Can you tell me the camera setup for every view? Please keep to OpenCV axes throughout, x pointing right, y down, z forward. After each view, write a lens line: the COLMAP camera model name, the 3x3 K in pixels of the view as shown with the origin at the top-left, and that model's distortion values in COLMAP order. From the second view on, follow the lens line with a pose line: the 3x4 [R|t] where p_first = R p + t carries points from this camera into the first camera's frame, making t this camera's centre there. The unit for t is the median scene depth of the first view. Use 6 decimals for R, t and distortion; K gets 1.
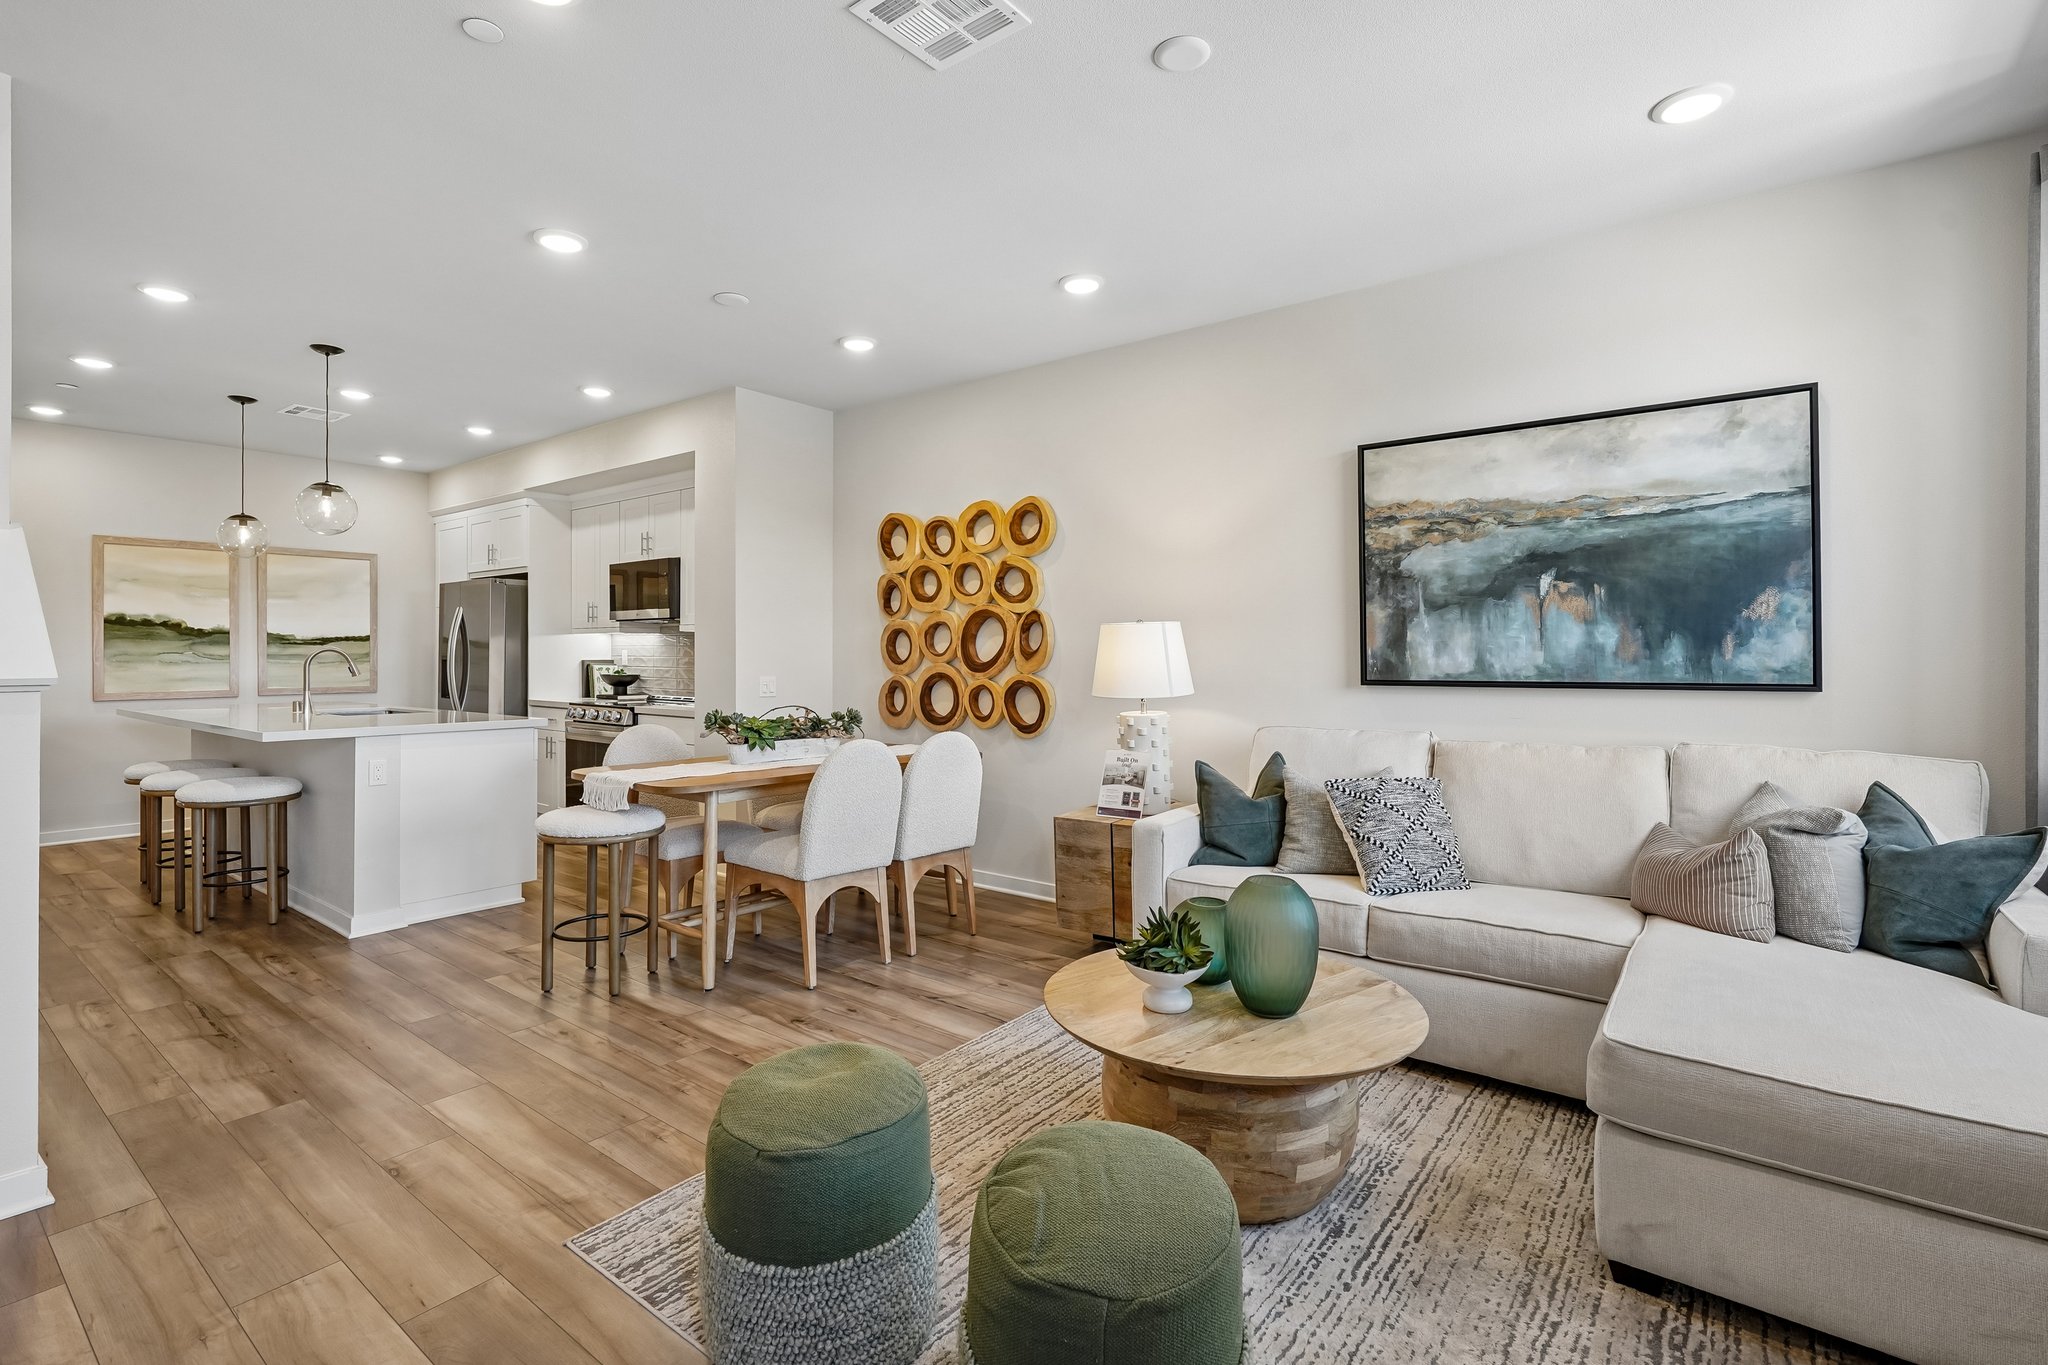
lens RADIAL K [[935.9, 0, 1016.9], [0, 935.9, 656.4], [0, 0, 1]] dist [-0.008288, 0.002824]
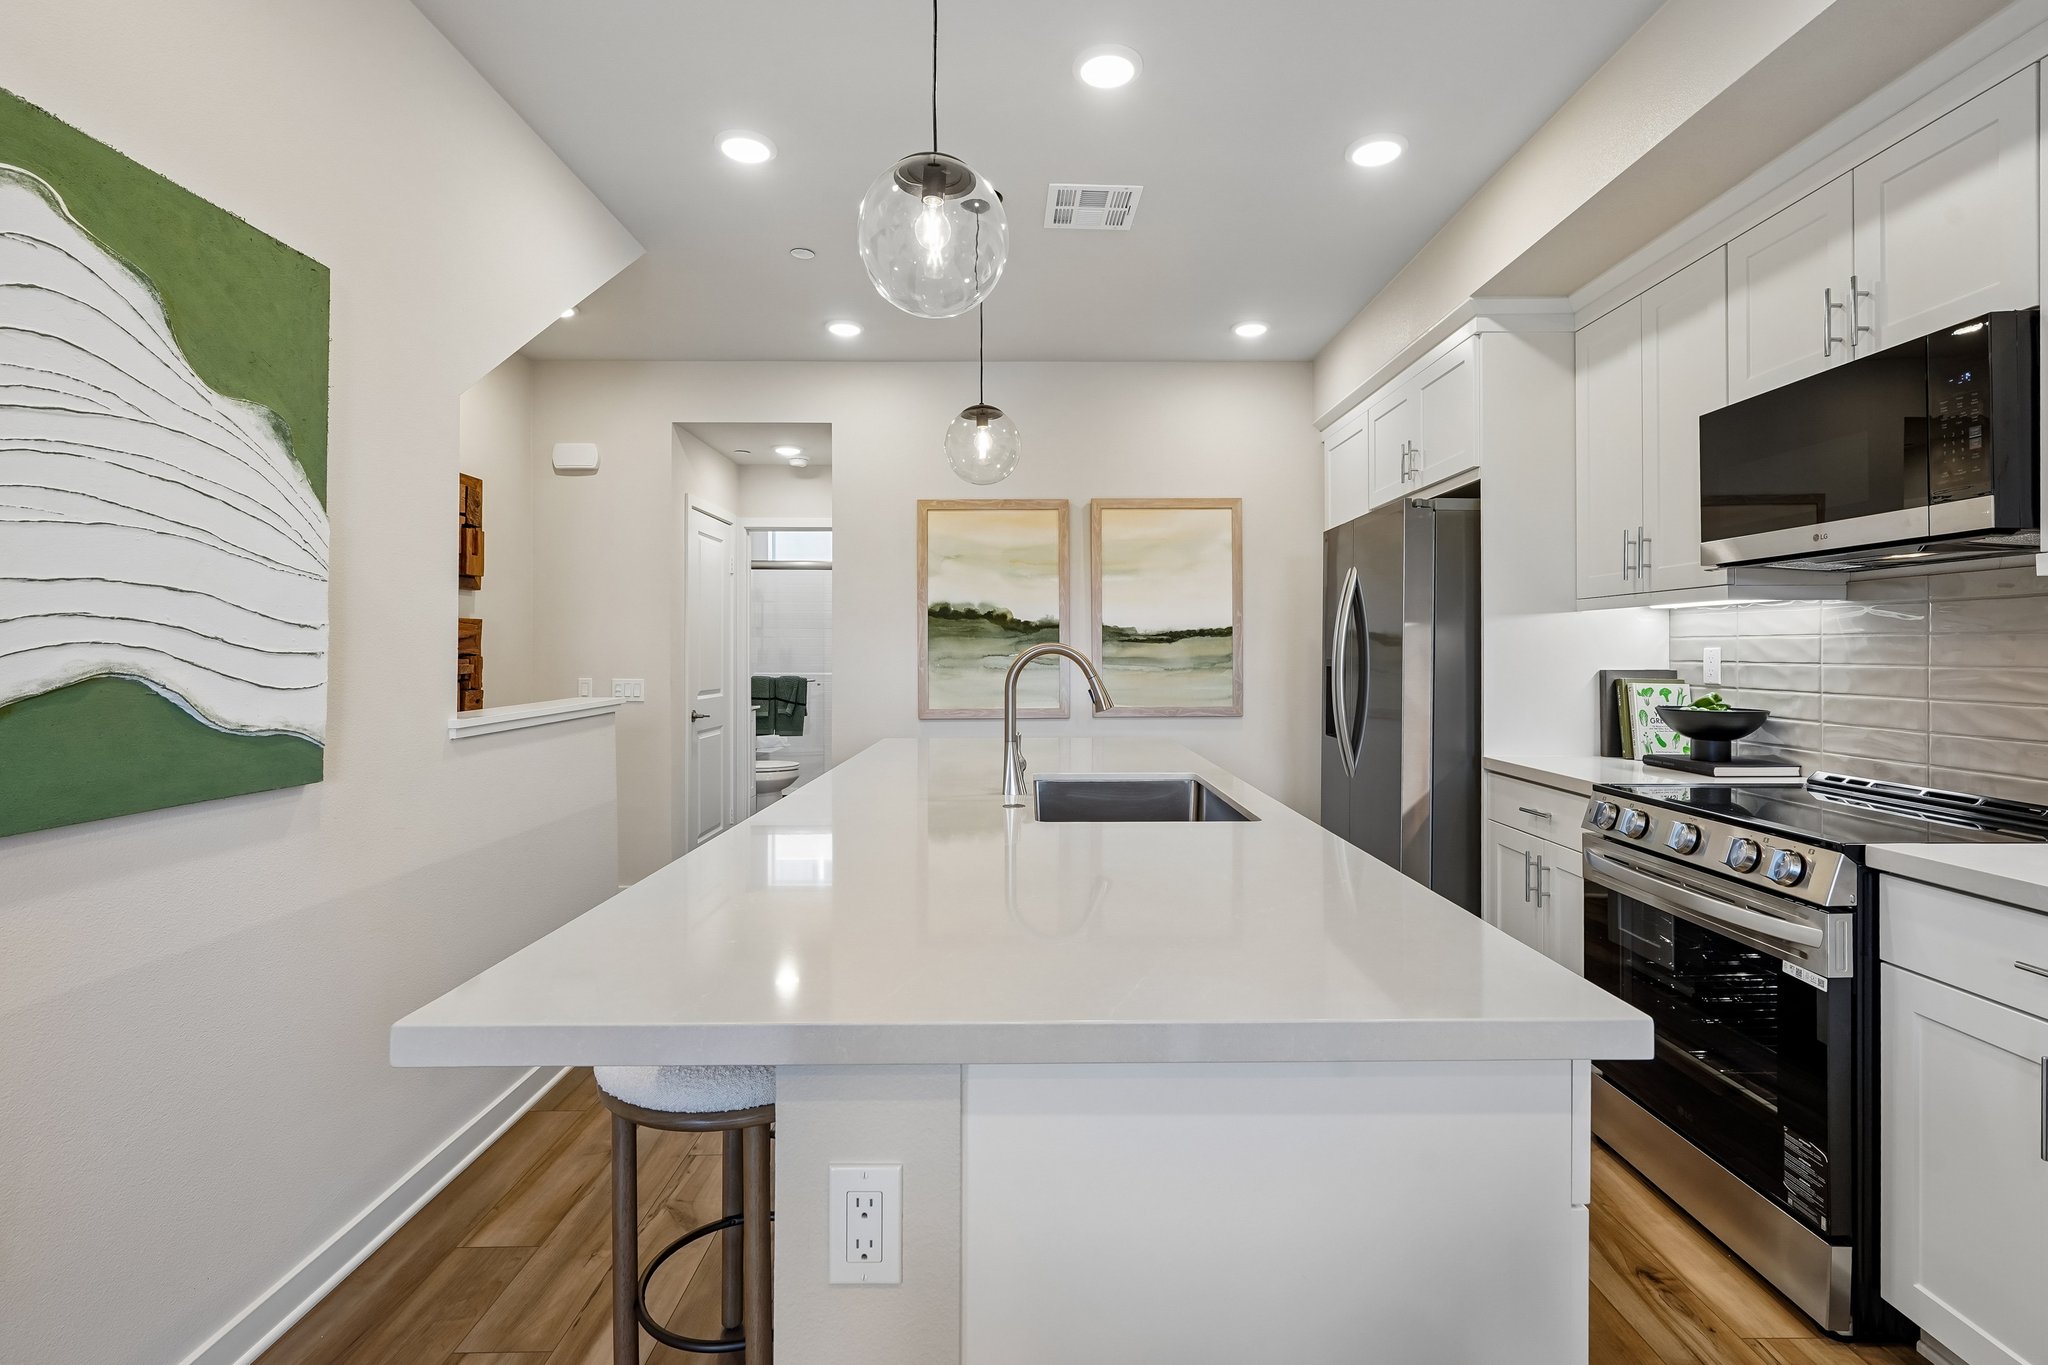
lens RADIAL K [[935.9, 0, 1047.3], [0, 935.9, 648.3], [0, 0, 1]] dist [-0.008288, 0.002824]
pose [[0.624771, -0.006148, -0.780784, -0.313302], [-0.000141, 0.999968, -0.007987, -0.003240], [0.780808, 0.005100, 0.624750, 0.574443]]
